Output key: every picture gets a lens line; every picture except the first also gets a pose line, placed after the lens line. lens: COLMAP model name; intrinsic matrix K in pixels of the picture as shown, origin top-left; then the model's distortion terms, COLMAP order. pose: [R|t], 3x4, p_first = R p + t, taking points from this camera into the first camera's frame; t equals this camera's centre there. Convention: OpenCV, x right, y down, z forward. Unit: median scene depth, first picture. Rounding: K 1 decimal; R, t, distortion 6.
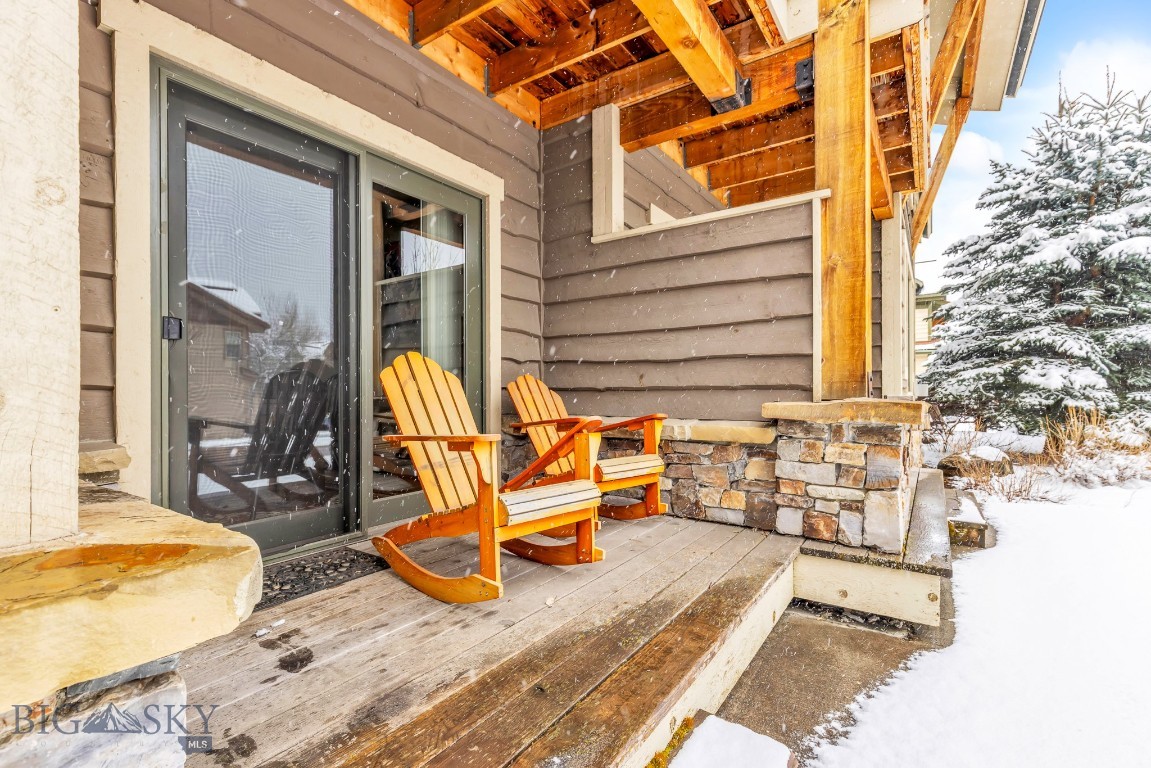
lens RADIAL K [[521.5, 0, 575.5], [0, 521.5, 384.0], [0, 0, 1]] dist [0.000402, -0.000008]
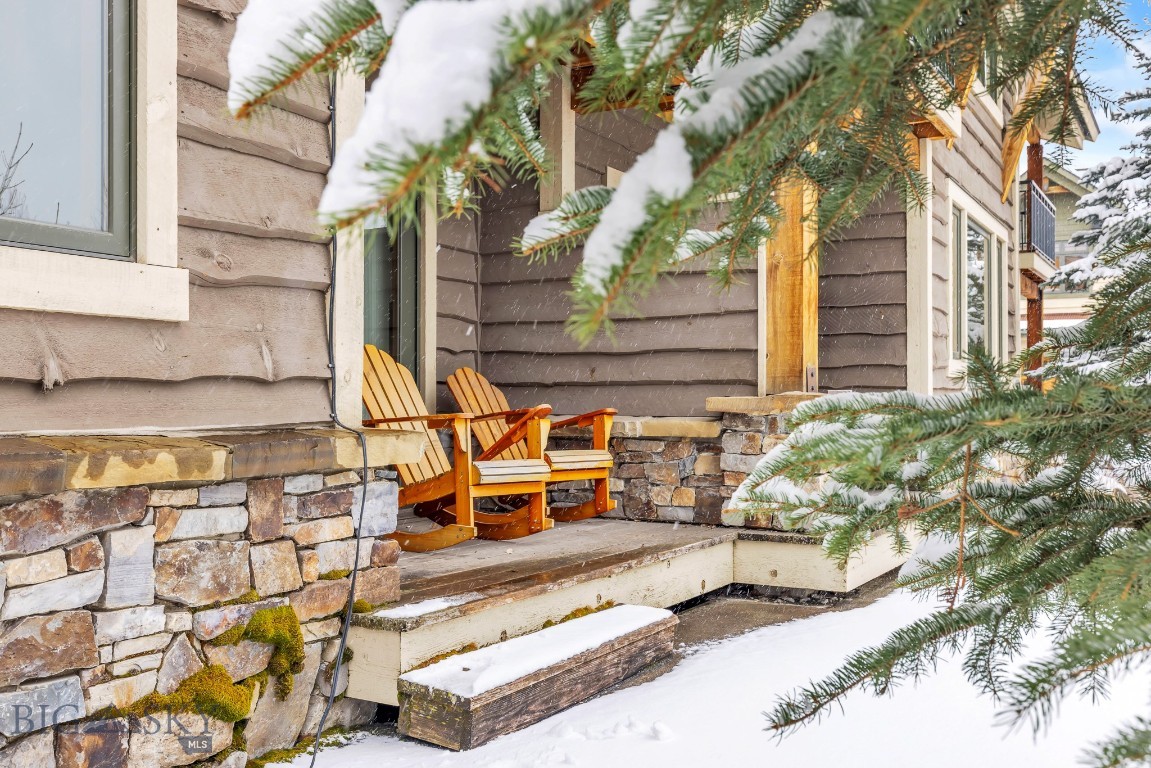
lens RADIAL K [[1115.8, 0, 575.5], [0, 1115.8, 384.0], [0, 0, 1]] dist [-0.003180, -0.005994]
pose [[0.996541, 0.006367, 0.082862, -0.075267], [-0.006158, 0.999977, -0.002775, 0.017593], [-0.082877, 0.002255, 0.996557, -1.083140]]
